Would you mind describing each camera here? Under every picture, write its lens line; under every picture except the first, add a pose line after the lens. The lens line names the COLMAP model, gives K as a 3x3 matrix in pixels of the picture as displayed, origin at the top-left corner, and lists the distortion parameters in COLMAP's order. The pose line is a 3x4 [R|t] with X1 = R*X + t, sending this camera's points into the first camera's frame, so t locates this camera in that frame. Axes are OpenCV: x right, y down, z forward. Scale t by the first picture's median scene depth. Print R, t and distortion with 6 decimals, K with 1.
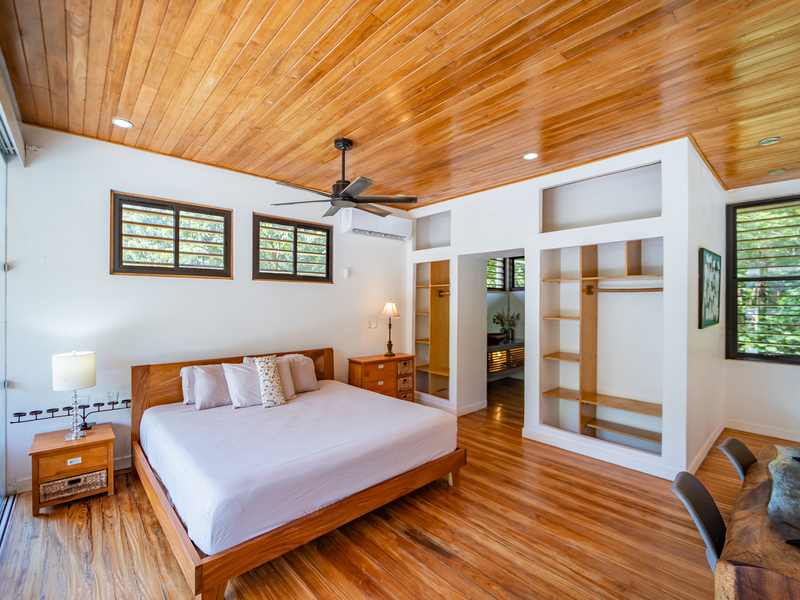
lens RADIAL K [[364.4, 0, 398.0], [0, 364.4, 301.6], [0, 0, 1]] dist [-0.025193, -0.000140]
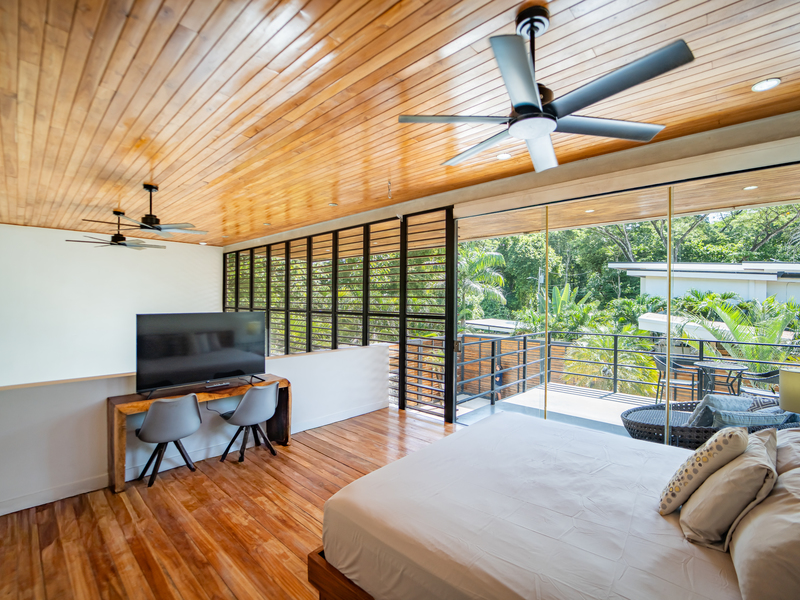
lens RADIAL K [[364.4, 0, 398.0], [0, 364.4, 301.6], [0, 0, 1]] dist [-0.025193, -0.000140]
pose [[-0.995994, -0.010730, -0.088777, 0.087906], [-0.010644, 0.999942, -0.001445, -0.001747], [0.088788, -0.000494, -0.996050, 1.427302]]
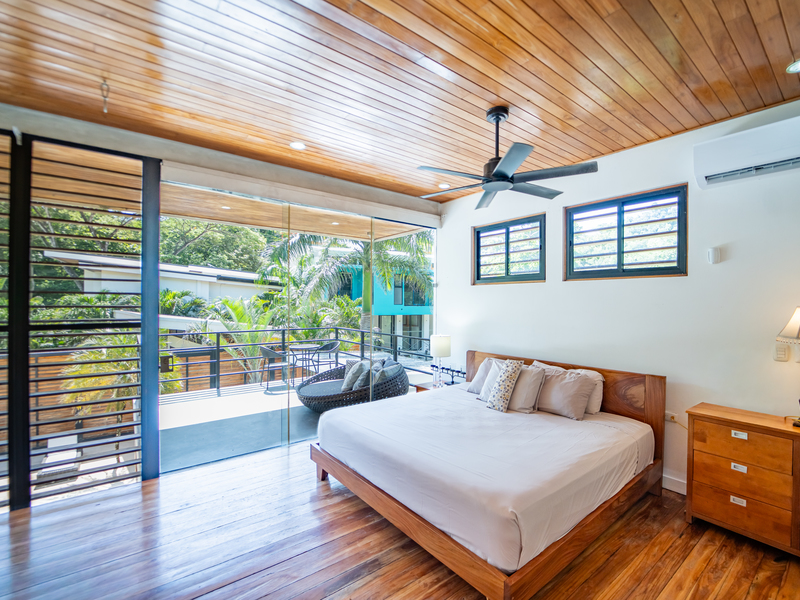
lens RADIAL K [[368.5, 0, 415.3], [0, 368.5, 301.4], [0, 0, 1]] dist [-0.024125, -0.000257]
pose [[-0.058913, -0.005435, -0.998248, 0.650942], [-0.004674, 0.999976, -0.005169, -0.001511], [0.998252, 0.004362, -0.058937, 0.804302]]
